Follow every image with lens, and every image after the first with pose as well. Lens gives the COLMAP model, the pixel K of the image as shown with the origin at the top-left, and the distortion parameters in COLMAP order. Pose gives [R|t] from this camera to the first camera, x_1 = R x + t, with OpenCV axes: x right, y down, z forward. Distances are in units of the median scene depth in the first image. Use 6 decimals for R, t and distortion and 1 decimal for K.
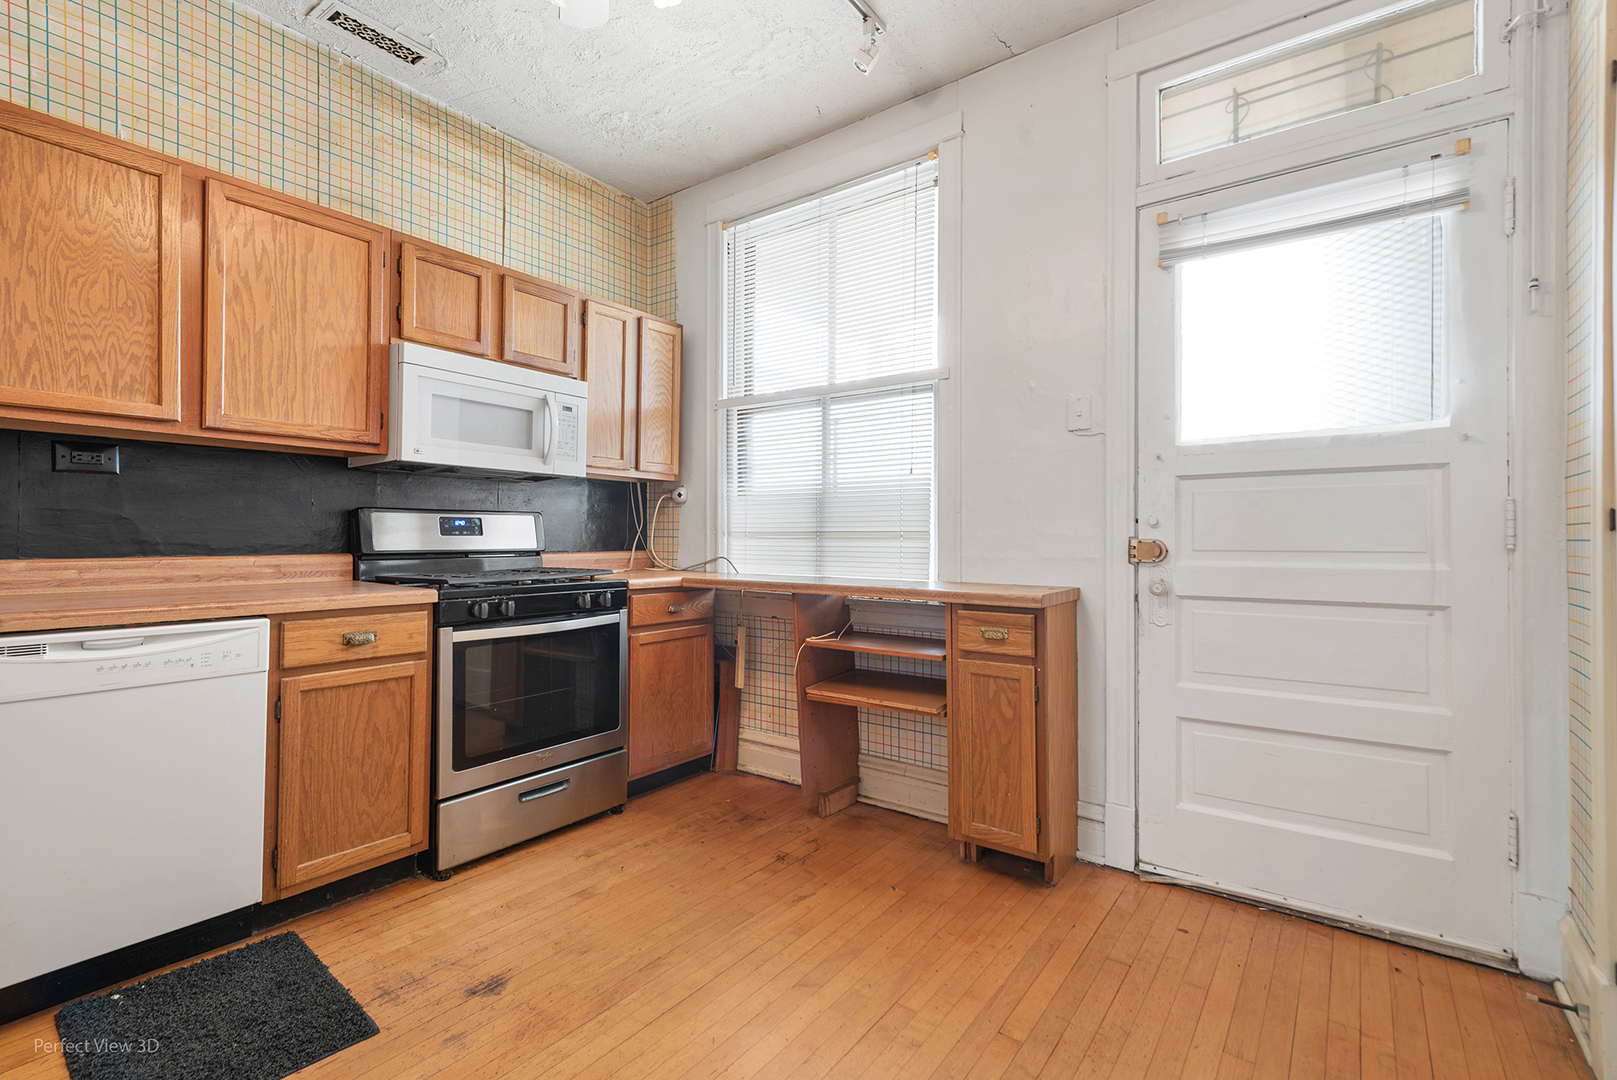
lens RADIAL K [[744.2, 0, 795.6], [0, 744.2, 531.7], [0, 0, 1]] dist [0.020728, -0.000200]
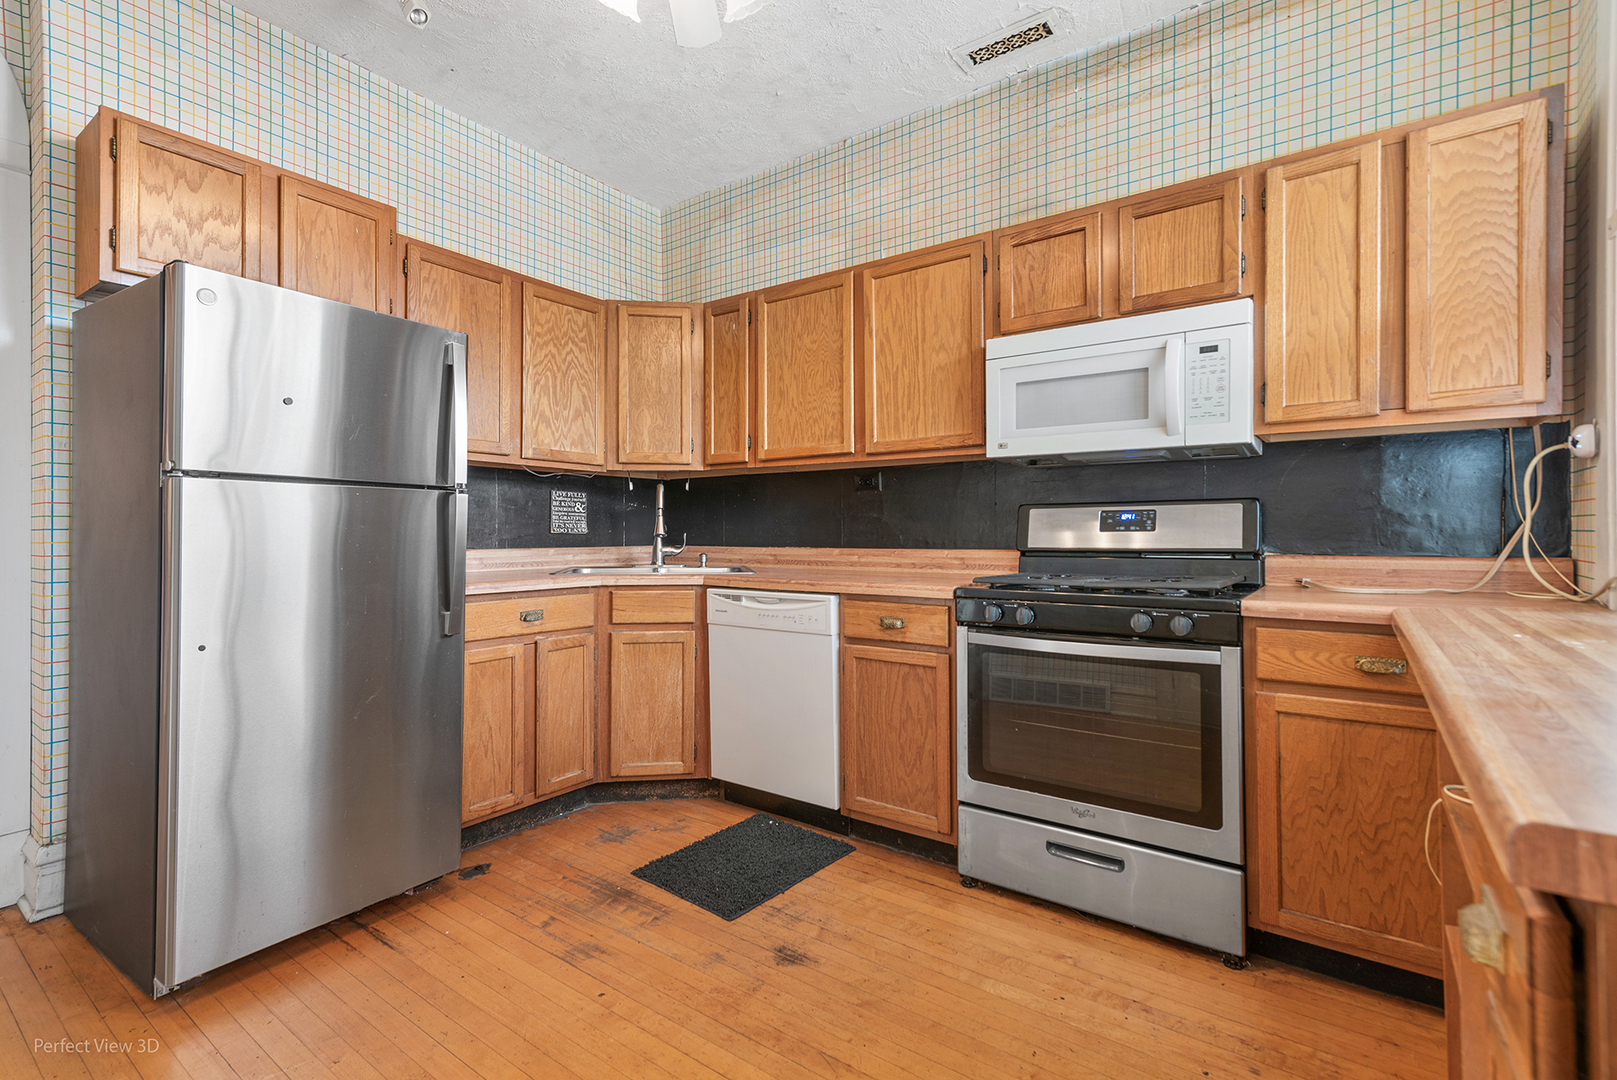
lens RADIAL K [[744.2, 0, 795.6], [0, 744.2, 531.7], [0, 0, 1]] dist [0.020728, -0.000200]
pose [[-0.002073, -0.006653, -0.999976, 0.493742], [0.010303, 0.999925, -0.006674, 0.008855], [0.999945, -0.010317, -0.002004, 0.766673]]
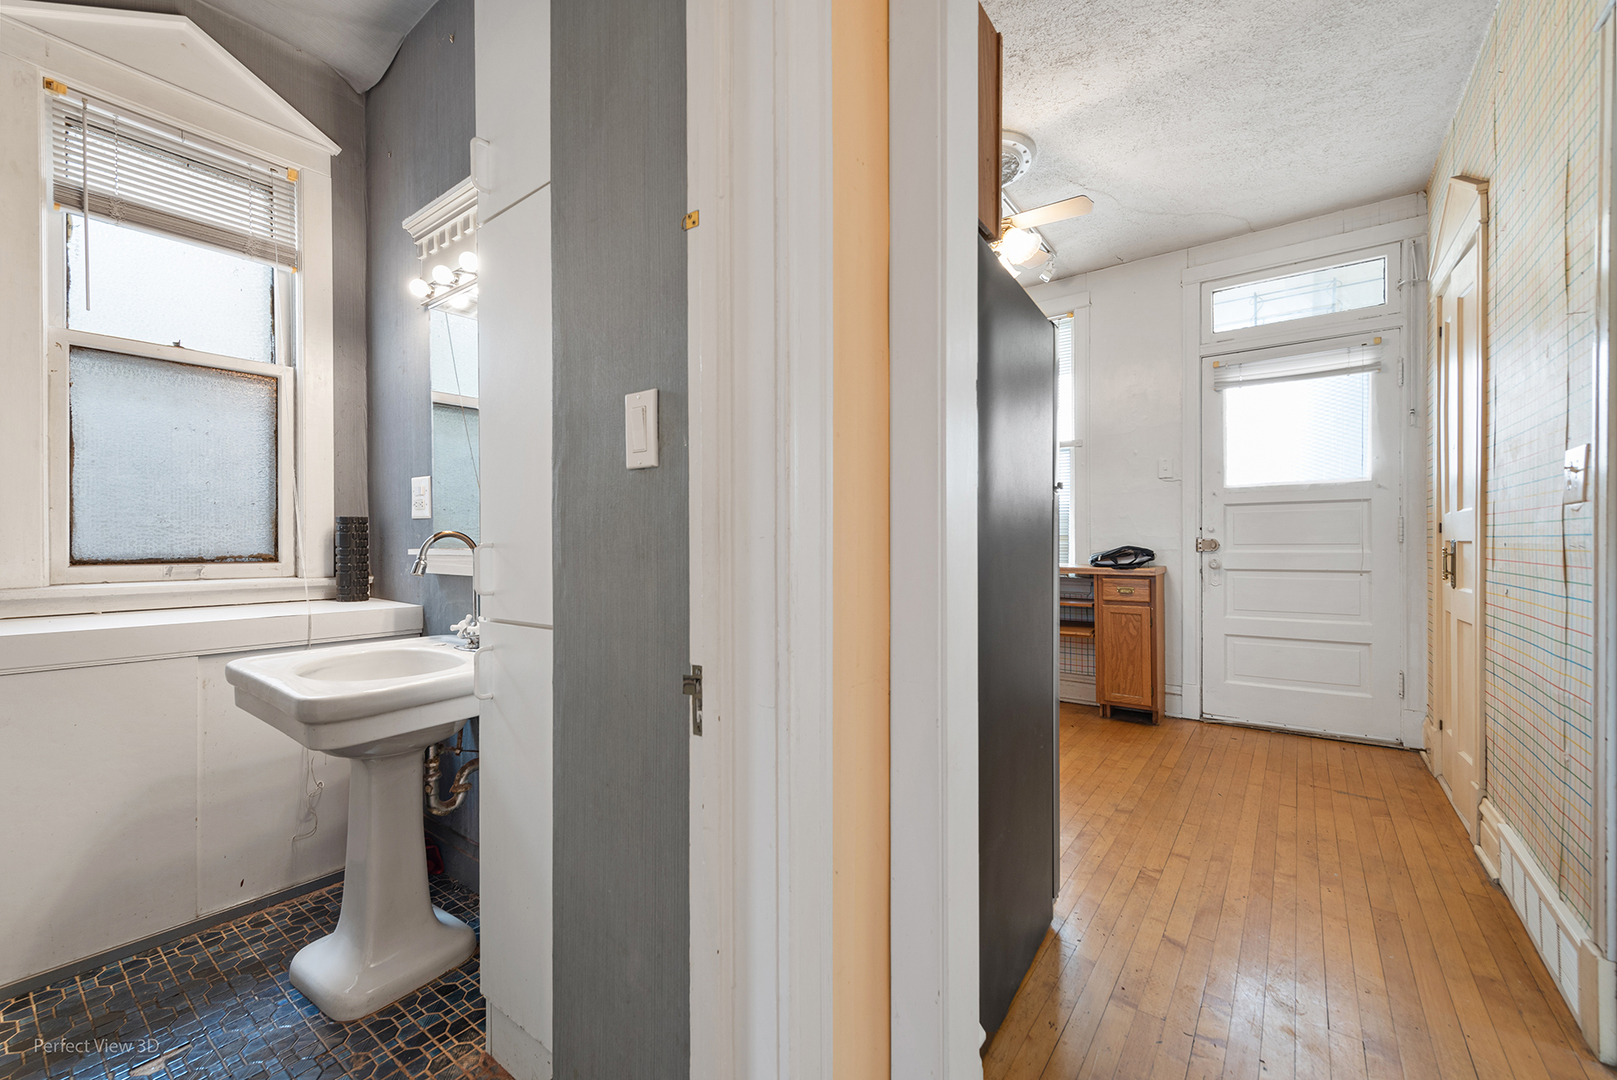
lens RADIAL K [[668.6, 0, 798.9], [0, 668.6, 540.9], [0, 0, 1]] dist [0.023842, -0.000016]
pose [[0.999968, -0.006803, 0.004141, -0.639310], [0.006766, 0.999938, 0.008811, -0.006605], [-0.004200, -0.008783, 0.999953, -0.772387]]
